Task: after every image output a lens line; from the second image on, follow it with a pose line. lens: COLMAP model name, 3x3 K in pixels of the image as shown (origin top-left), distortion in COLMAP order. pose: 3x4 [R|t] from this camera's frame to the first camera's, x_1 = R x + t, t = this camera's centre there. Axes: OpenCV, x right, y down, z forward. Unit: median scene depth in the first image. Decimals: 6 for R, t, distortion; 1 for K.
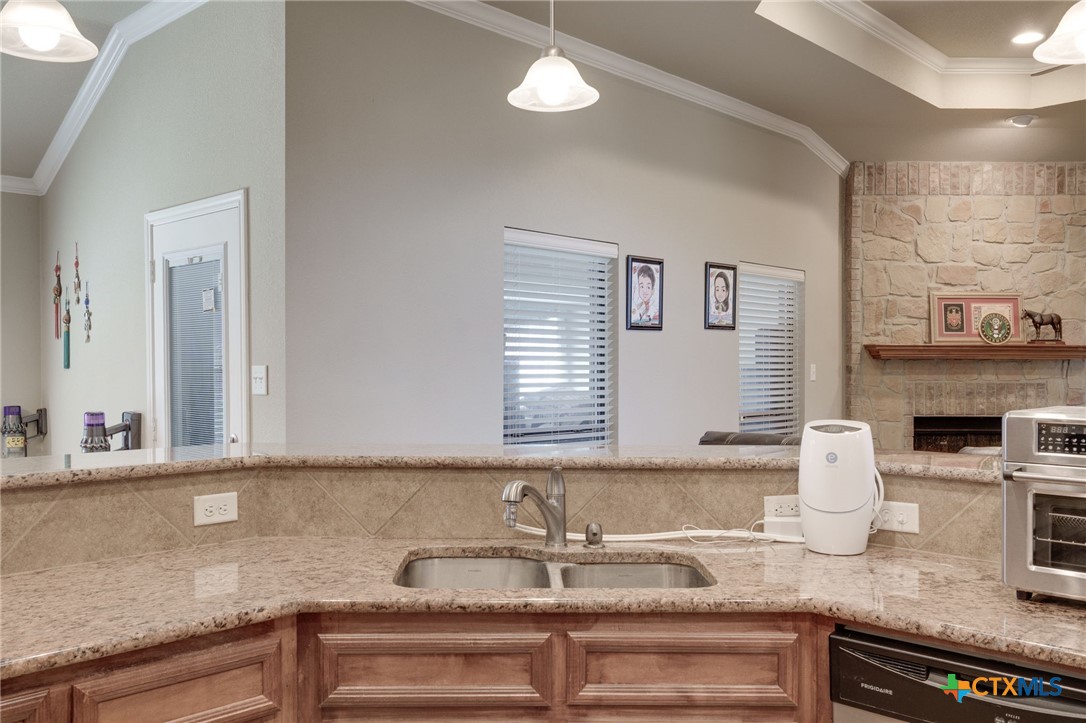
lens RADIAL K [[918.2, 0, 543.0], [0, 918.2, 361.5], [0, 0, 1]] dist [0.005591, 0.007719]
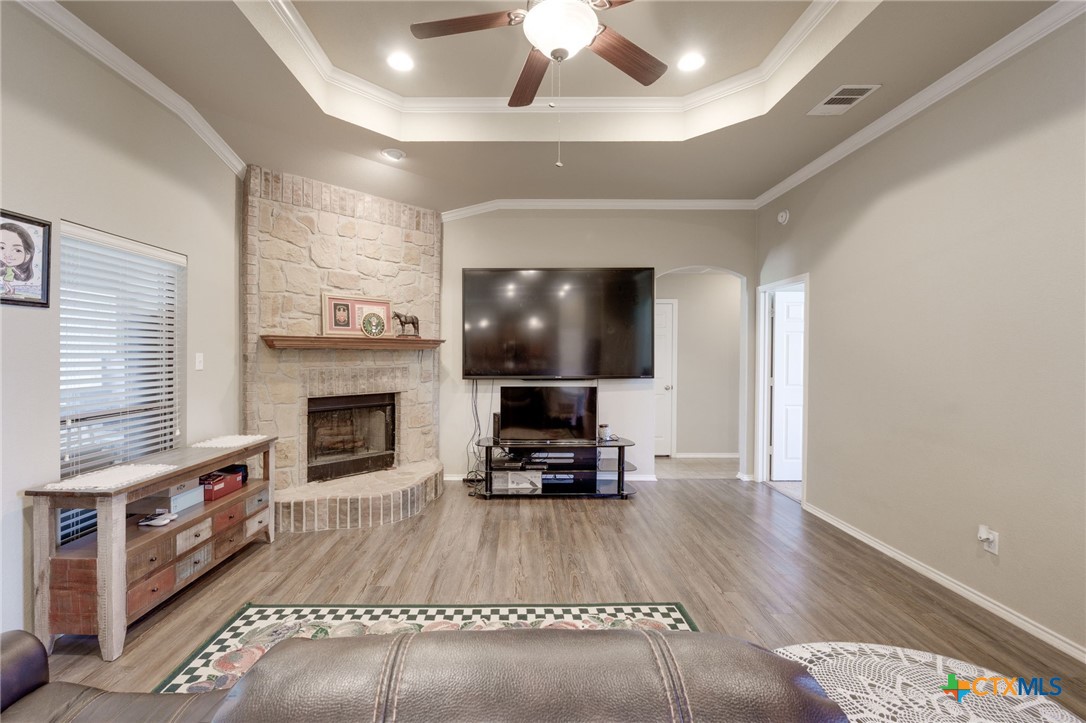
lens RADIAL K [[459.0, 0, 518.7], [0, 459.0, 355.0], [0, 0, 1]] dist [-0.012898, 0.000610]
pose [[0.725155, -0.003092, 0.688579, 0.198014], [-0.002849, 0.999968, 0.007490, 0.000360], [-0.688580, -0.007393, 0.725123, 0.396214]]
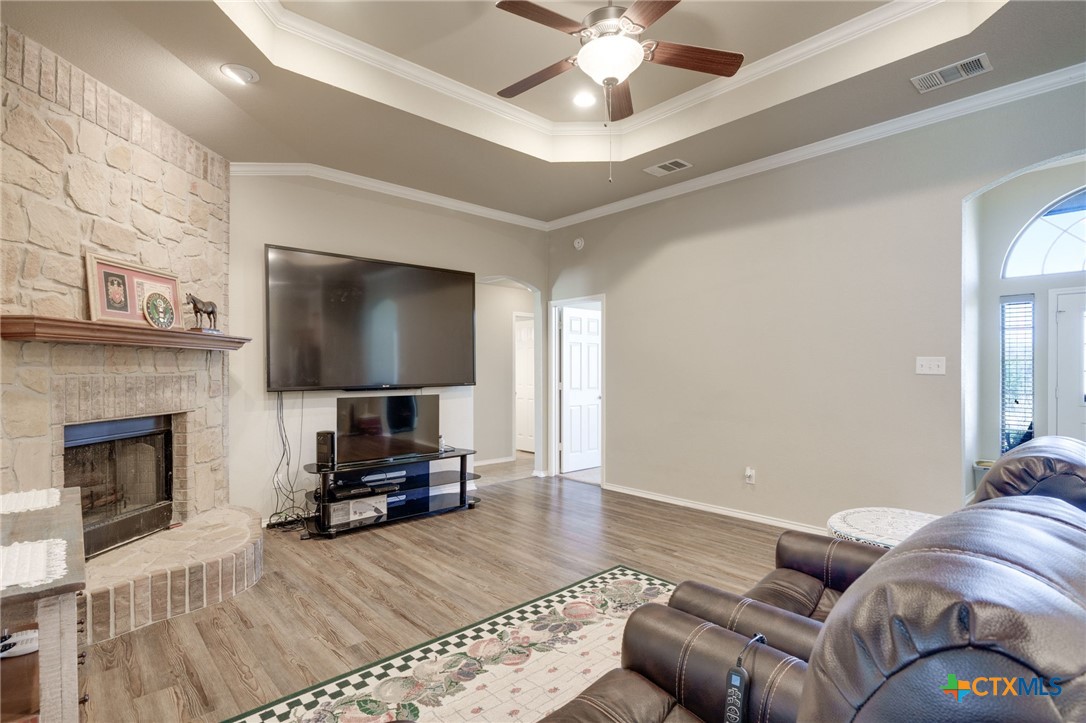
lens RADIAL K [[534.3, 0, 531.4], [0, 534.3, 369.5], [0, 0, 1]] dist [-0.005146, -0.000513]
pose [[0.083753, -0.001445, 0.996485, 0.031919], [-0.003220, 0.999993, 0.001721, 0.015487], [-0.996481, -0.003353, 0.083748, 0.613737]]
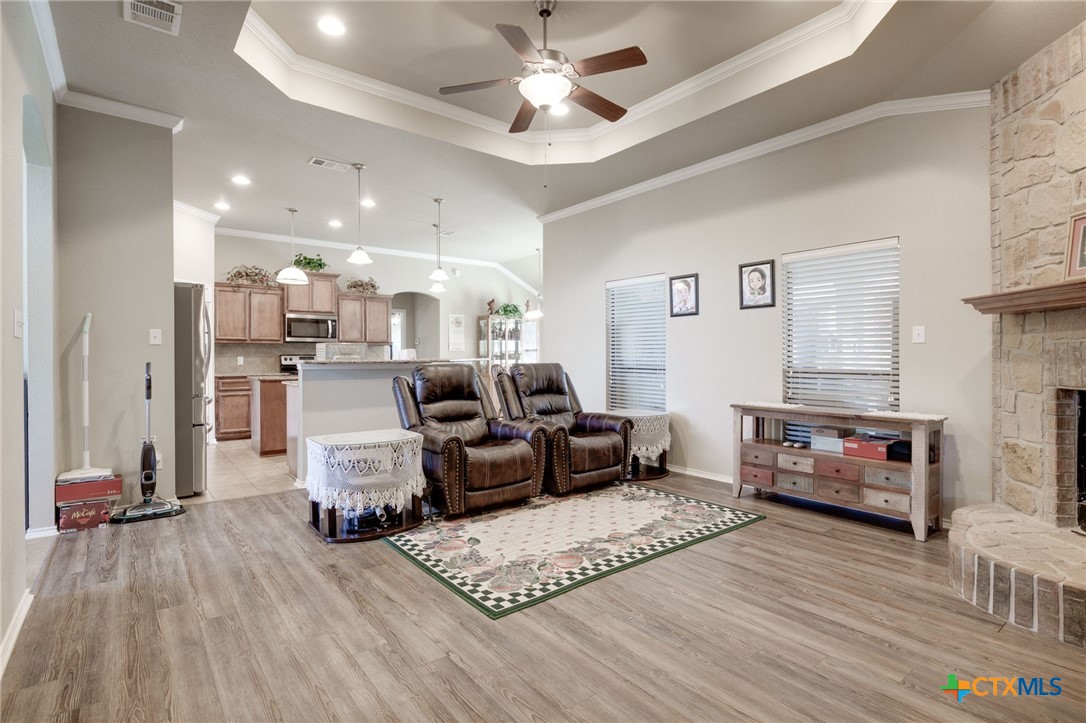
lens RADIAL K [[521.5, 0, 530.5], [0, 521.5, 347.1], [0, 0, 1]] dist [-0.017839, -0.000005]
pose [[-0.154456, -0.018122, -0.987833, 0.872421], [0.002061, 0.999824, -0.018664, 0.033695], [0.987998, -0.004919, -0.154391, 0.647421]]
